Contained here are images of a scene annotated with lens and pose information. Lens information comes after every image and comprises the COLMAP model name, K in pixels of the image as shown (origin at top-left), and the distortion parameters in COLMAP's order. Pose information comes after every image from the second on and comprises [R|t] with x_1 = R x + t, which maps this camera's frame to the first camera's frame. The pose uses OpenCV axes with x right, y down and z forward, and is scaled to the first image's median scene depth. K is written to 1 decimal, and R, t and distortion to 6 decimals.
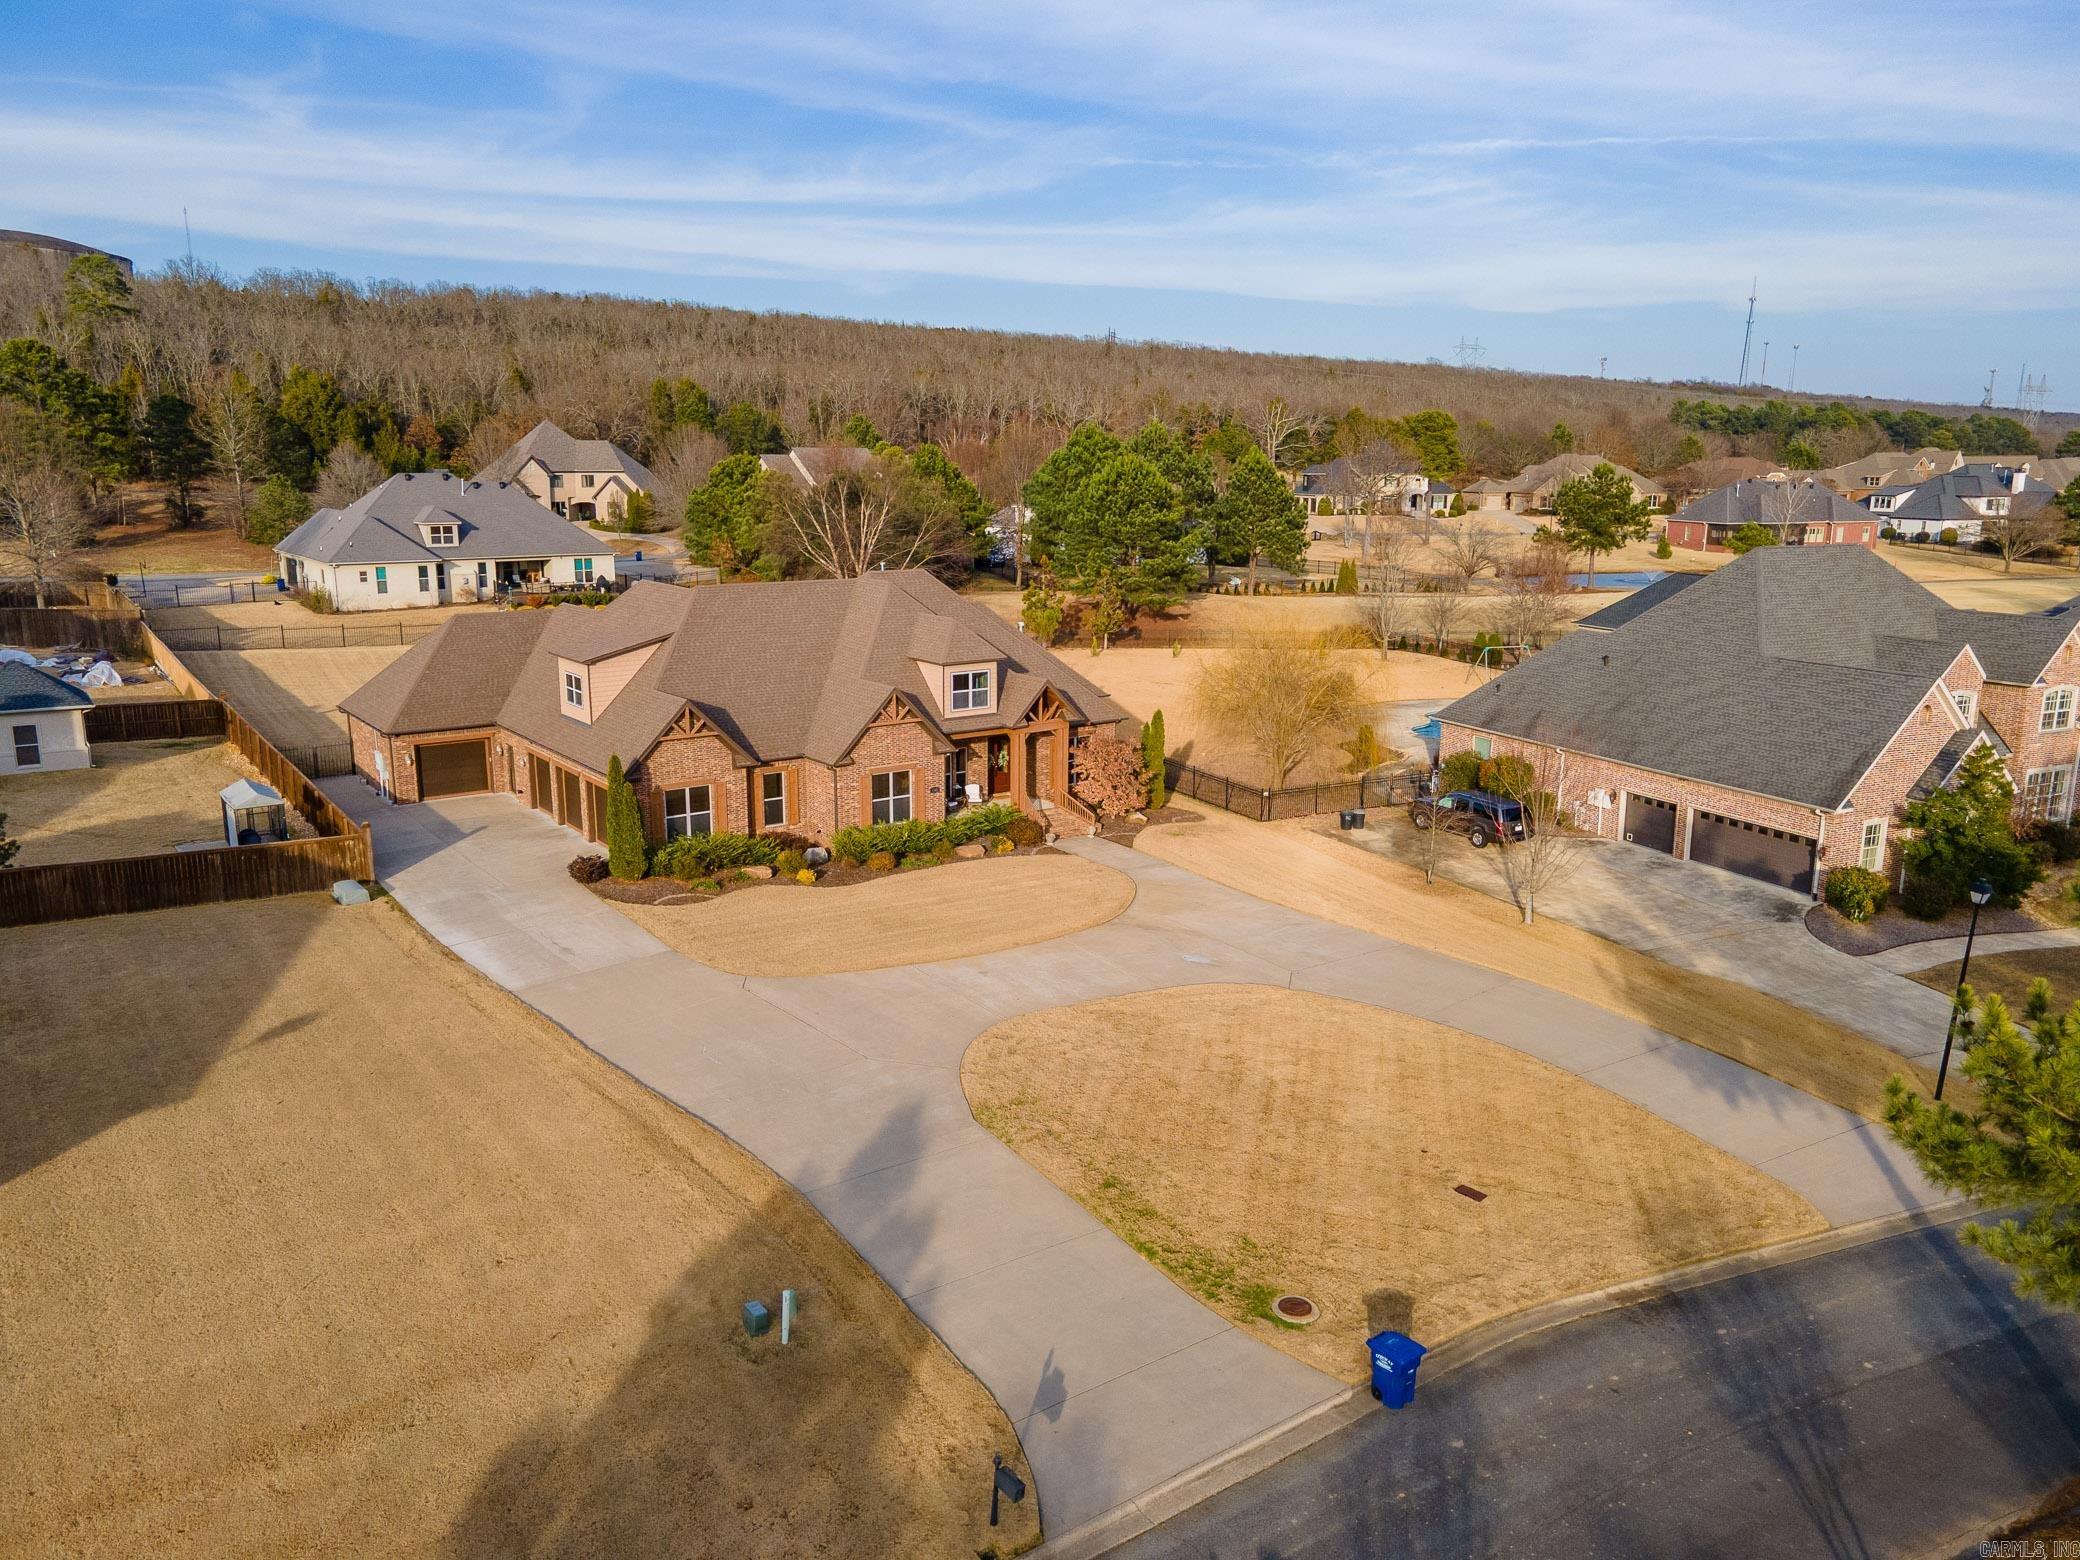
lens RADIAL K [[1466.2, 0, 1040.0], [0, 1466.2, 780.0], [0, 0, 1]] dist [0.019526, 0.005967]
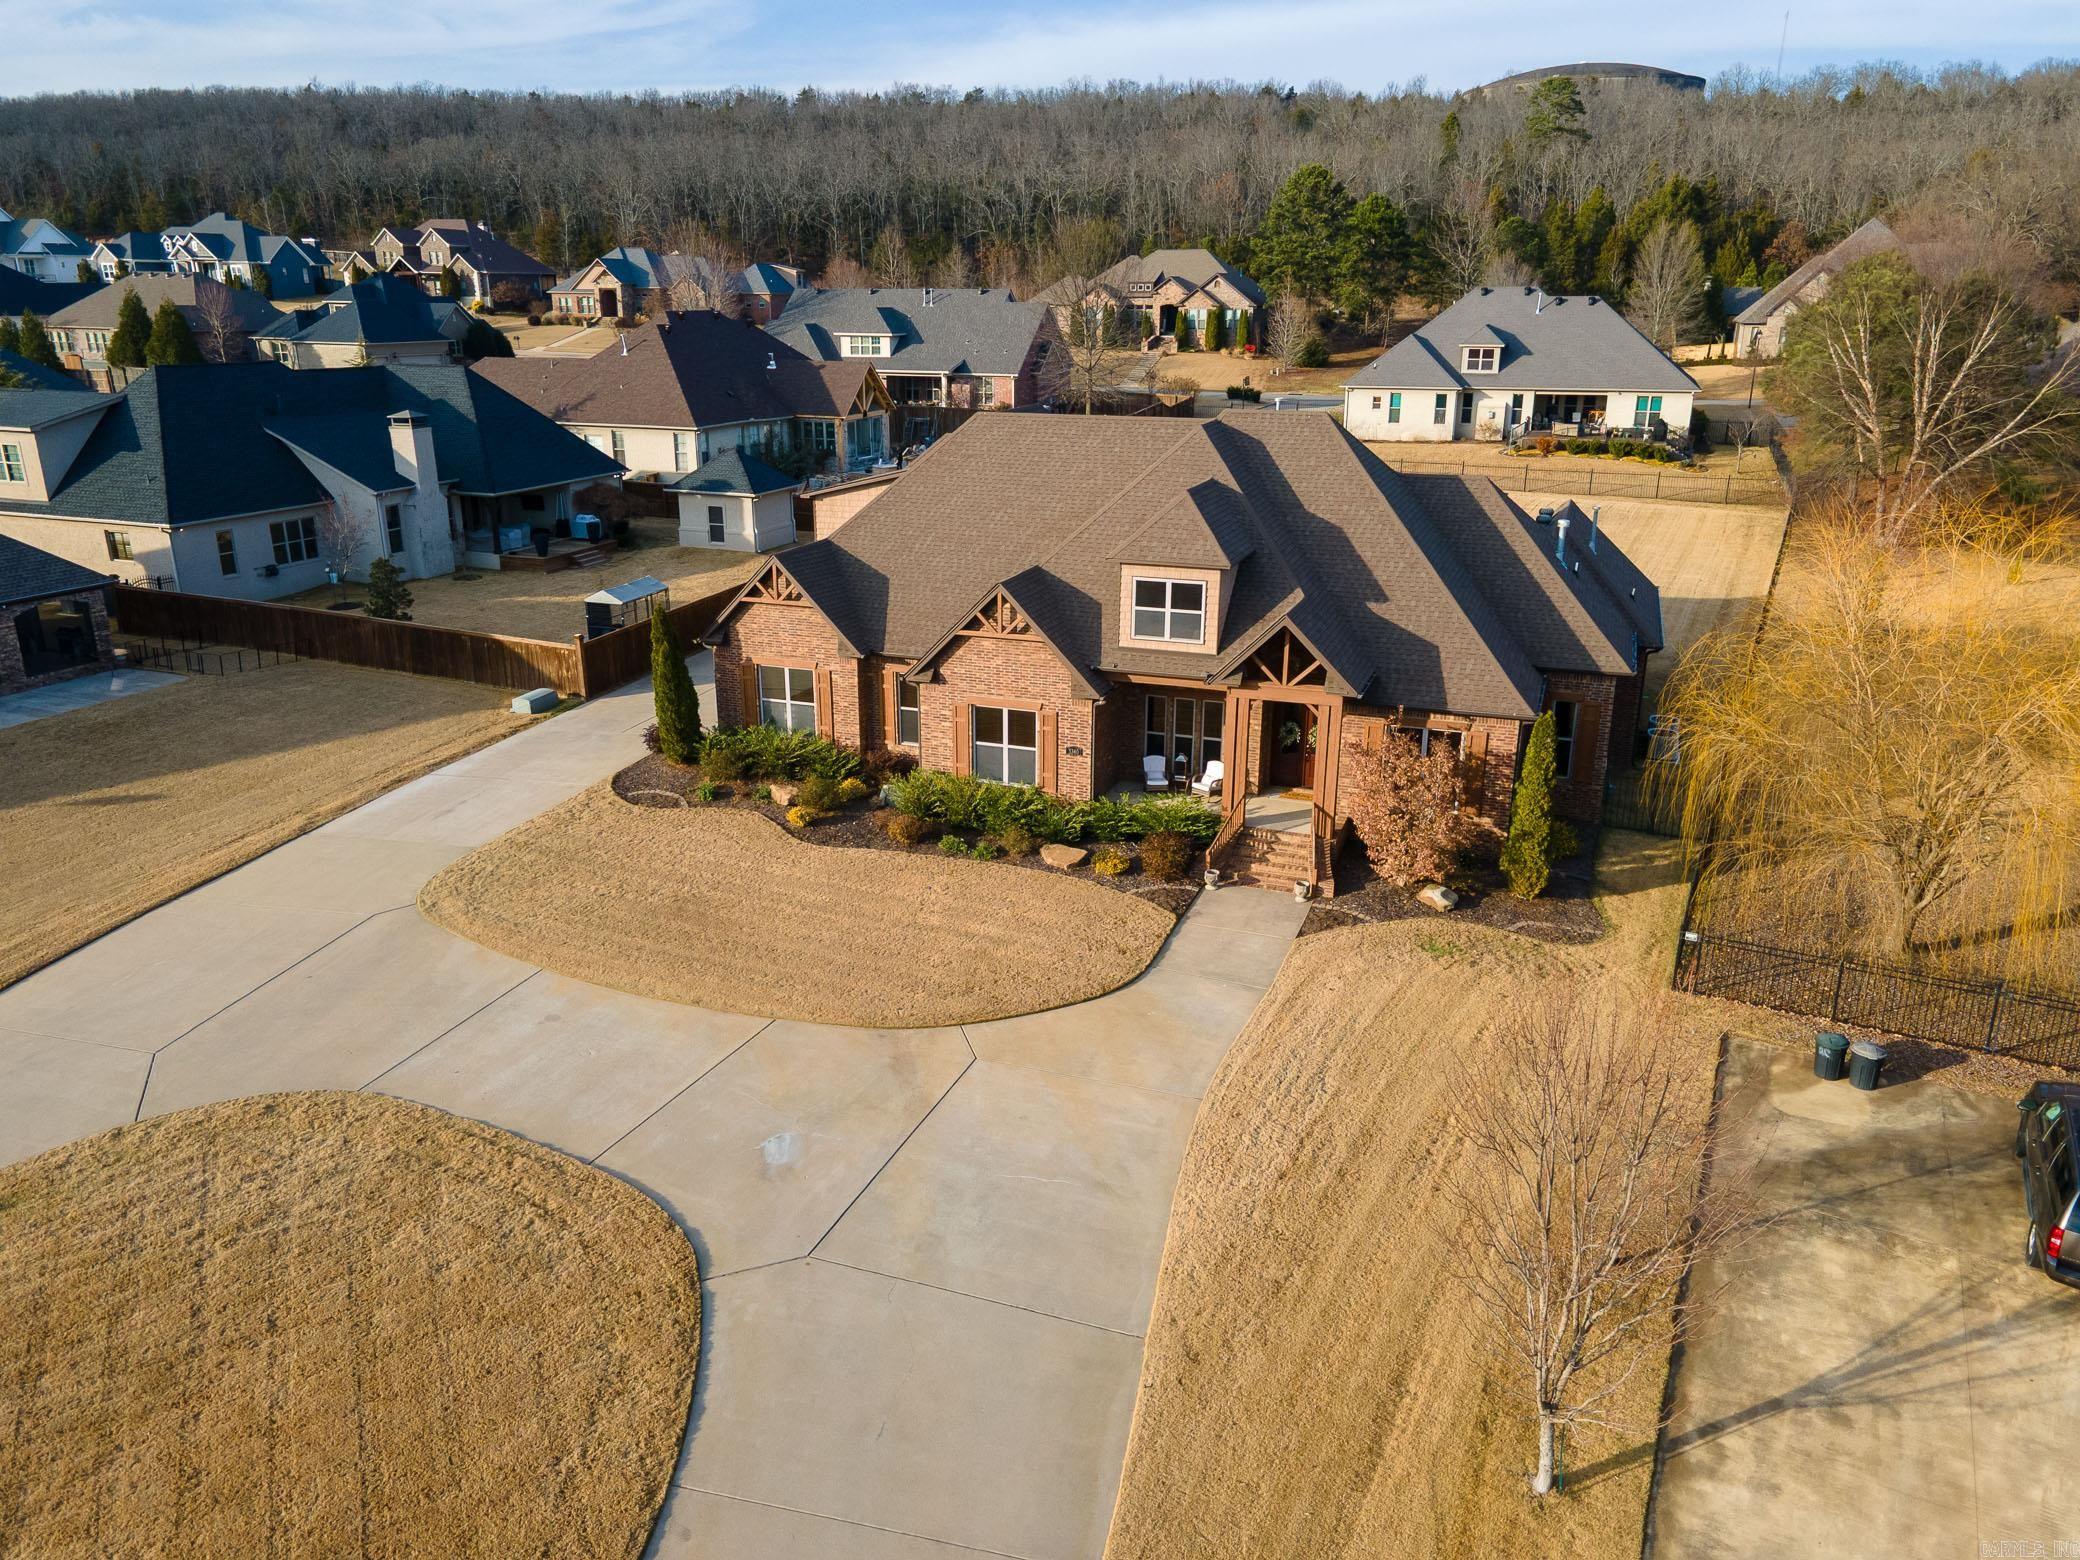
lens RADIAL K [[1493.6, 0, 1040.0], [0, 1493.6, 780.0], [0, 0, 1]] dist [0.022966, -0.002916]
pose [[0.555100, 0.255460, -0.791583, 0.439291], [-0.174736, 0.966248, 0.189294, -0.101687], [0.813223, 0.033241, 0.581002, 0.590784]]
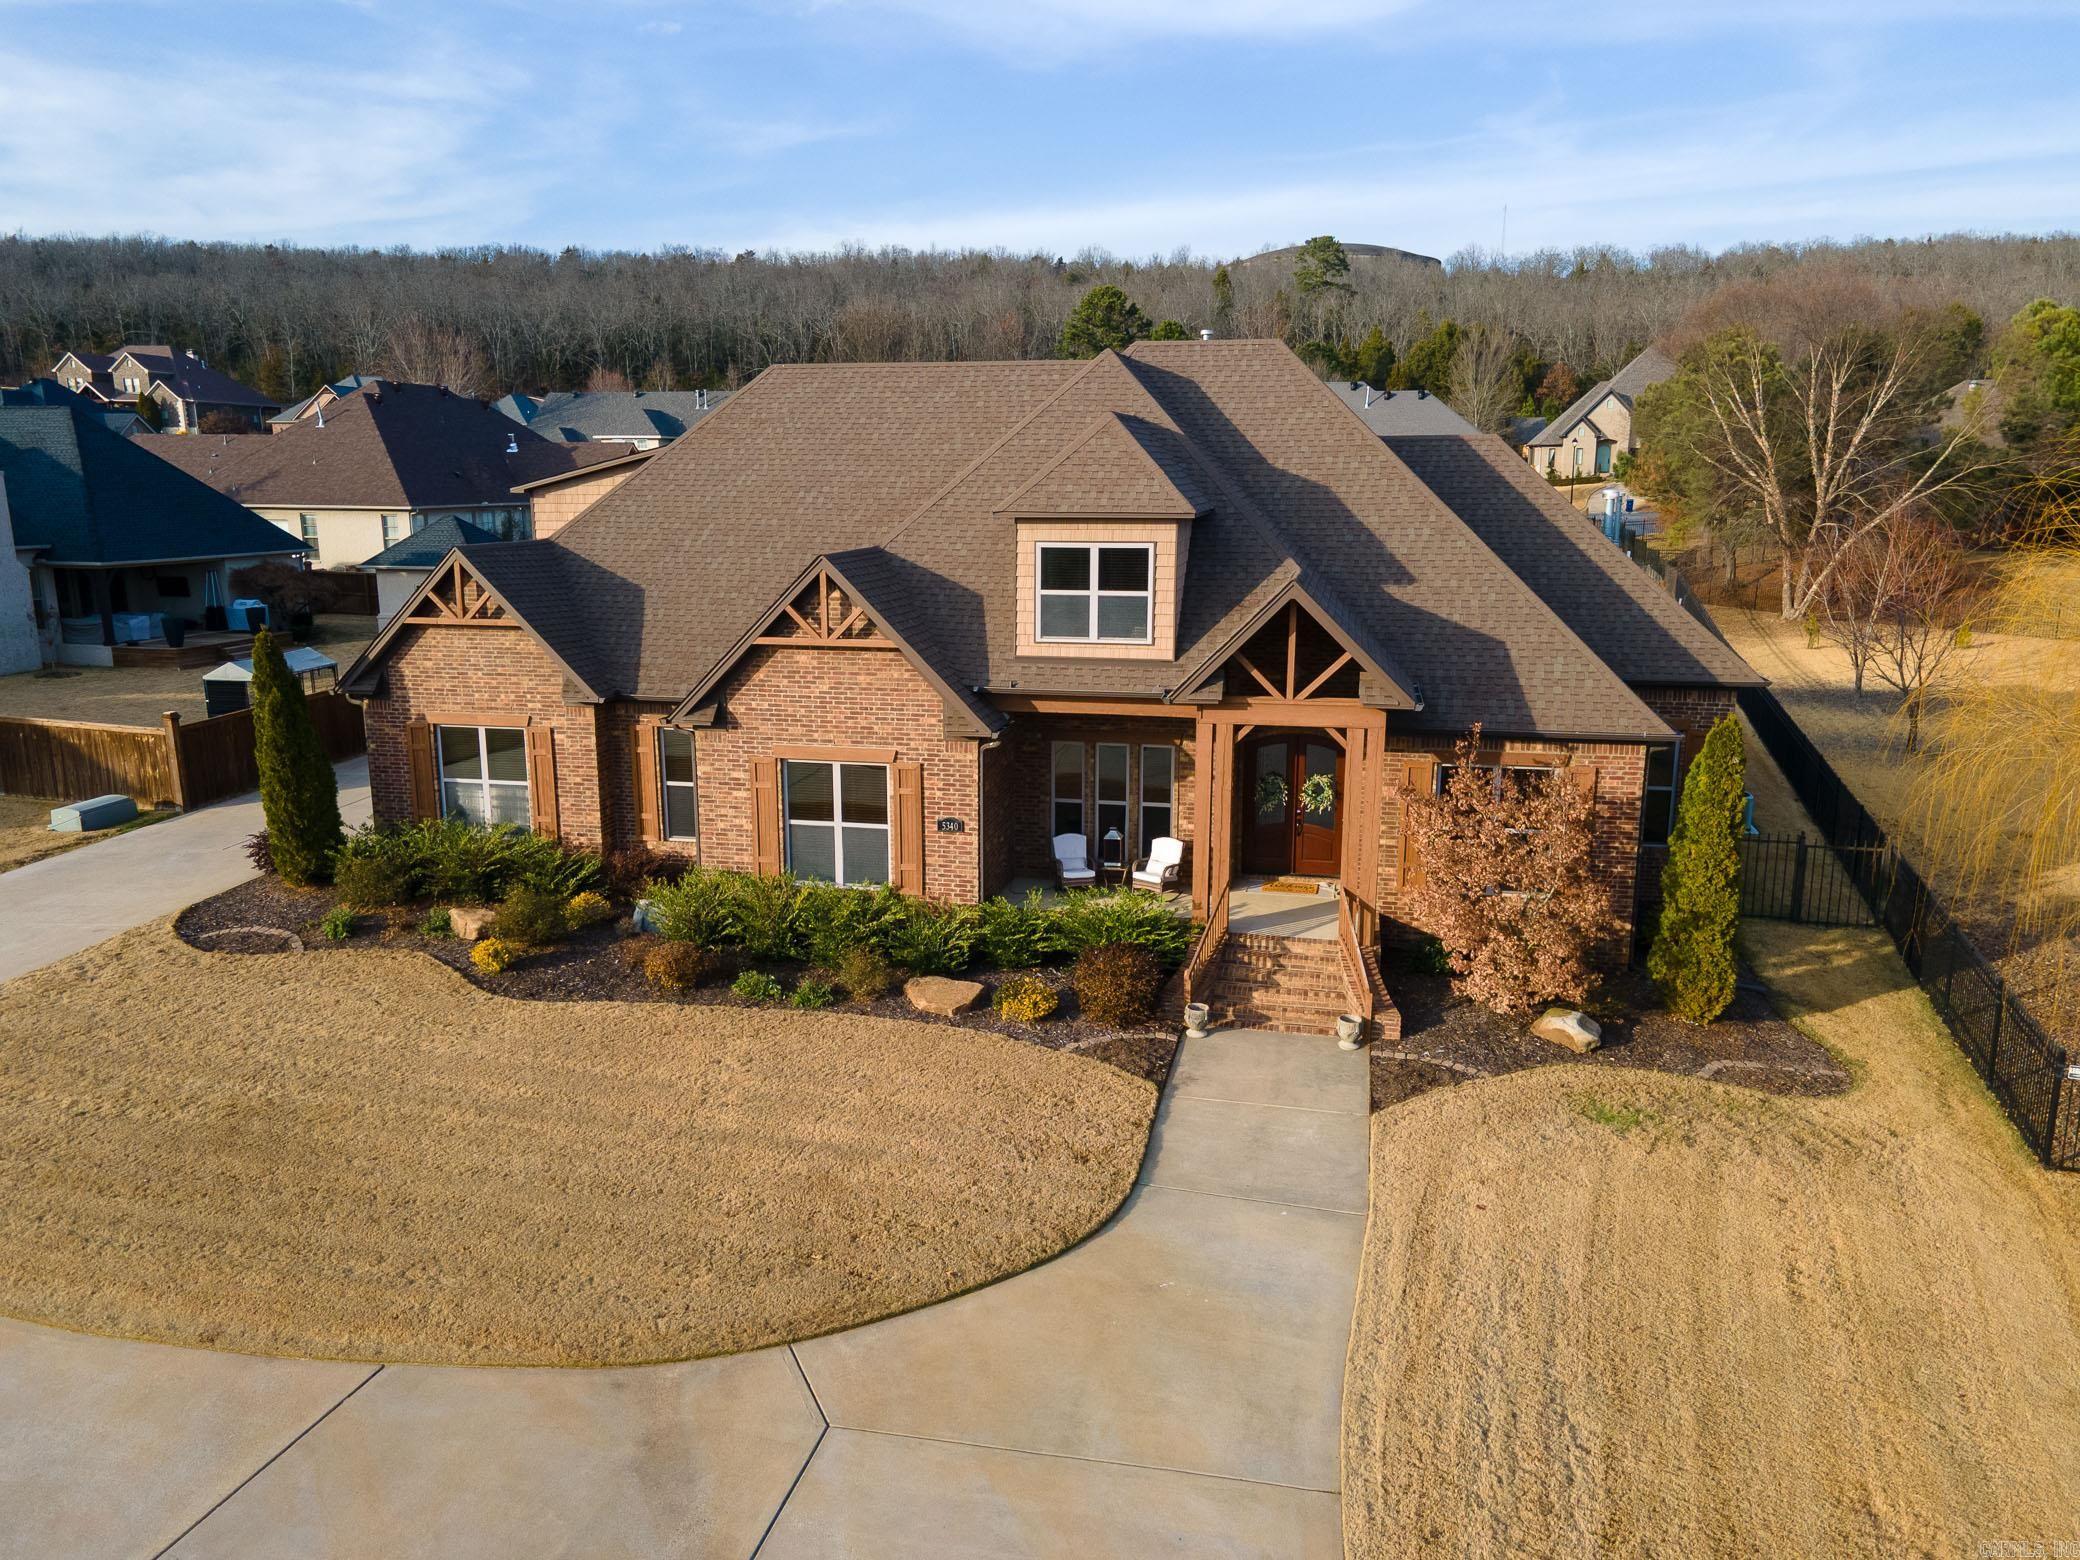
lens RADIAL K [[1505.2, 0, 1034.5], [0, 1505.2, 769.8], [0, 0, 1]] dist [0.024656, 0.031020]
pose [[0.666421, 0.142328, -0.731865, 0.241503], [-0.153064, 0.986819, 0.052533, -0.033271], [0.729695, 0.077013, 0.679422, 0.718383]]
